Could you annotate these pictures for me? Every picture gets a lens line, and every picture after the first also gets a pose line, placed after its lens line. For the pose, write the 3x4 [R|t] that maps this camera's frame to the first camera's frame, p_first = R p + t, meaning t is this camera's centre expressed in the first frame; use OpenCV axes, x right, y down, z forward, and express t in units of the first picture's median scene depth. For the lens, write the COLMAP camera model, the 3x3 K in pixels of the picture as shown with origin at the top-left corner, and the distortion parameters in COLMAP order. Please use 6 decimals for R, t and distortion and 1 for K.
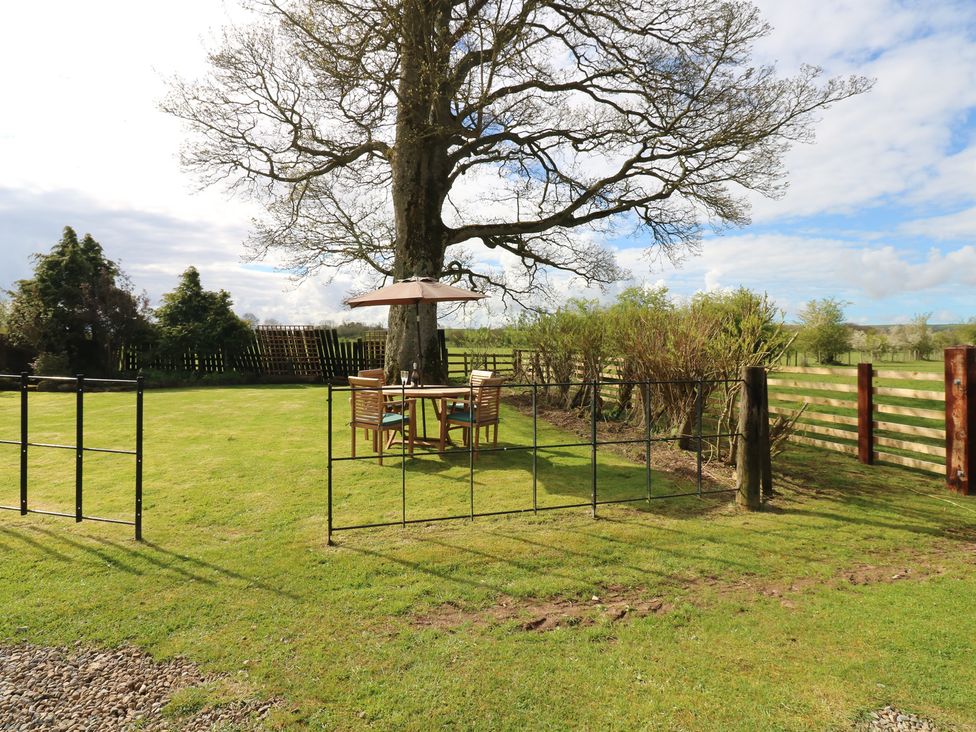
lens RADIAL K [[548.1, 0, 489.0], [0, 548.1, 361.9], [0, 0, 1]] dist [-0.001413, -0.019022]
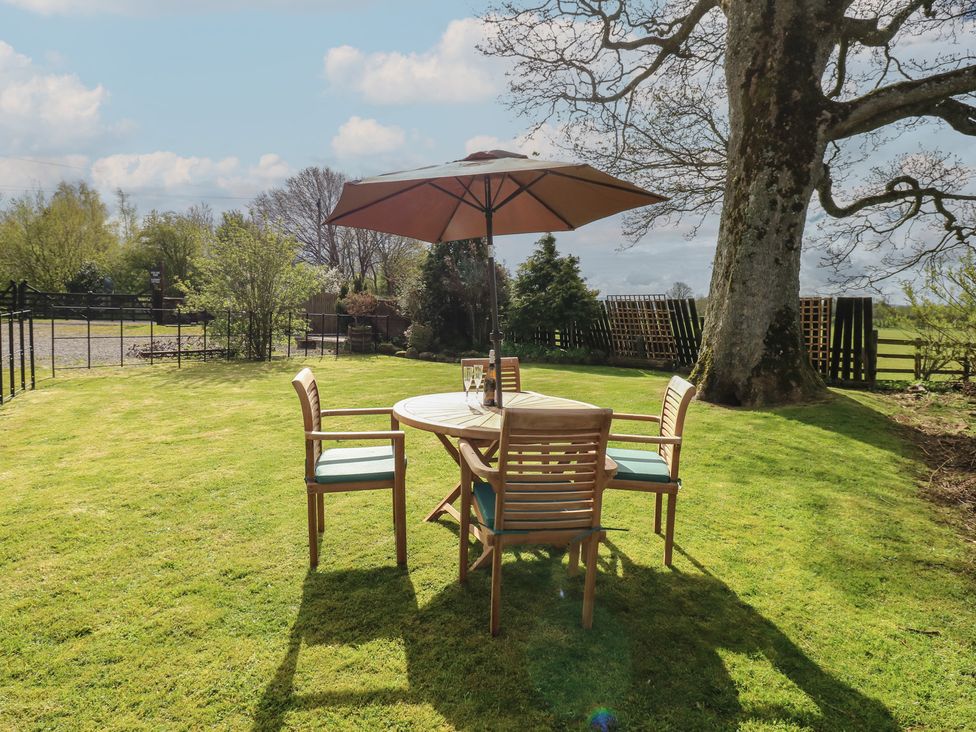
lens RADIAL K [[548.1, 0, 489.0], [0, 548.1, 361.9], [0, 0, 1]] dist [-0.001413, -0.019022]
pose [[0.653659, 0.072497, -0.753309, 0.099413], [-0.043059, 0.997351, 0.058620, -0.006983], [0.755563, -0.005881, 0.655049, 0.322777]]
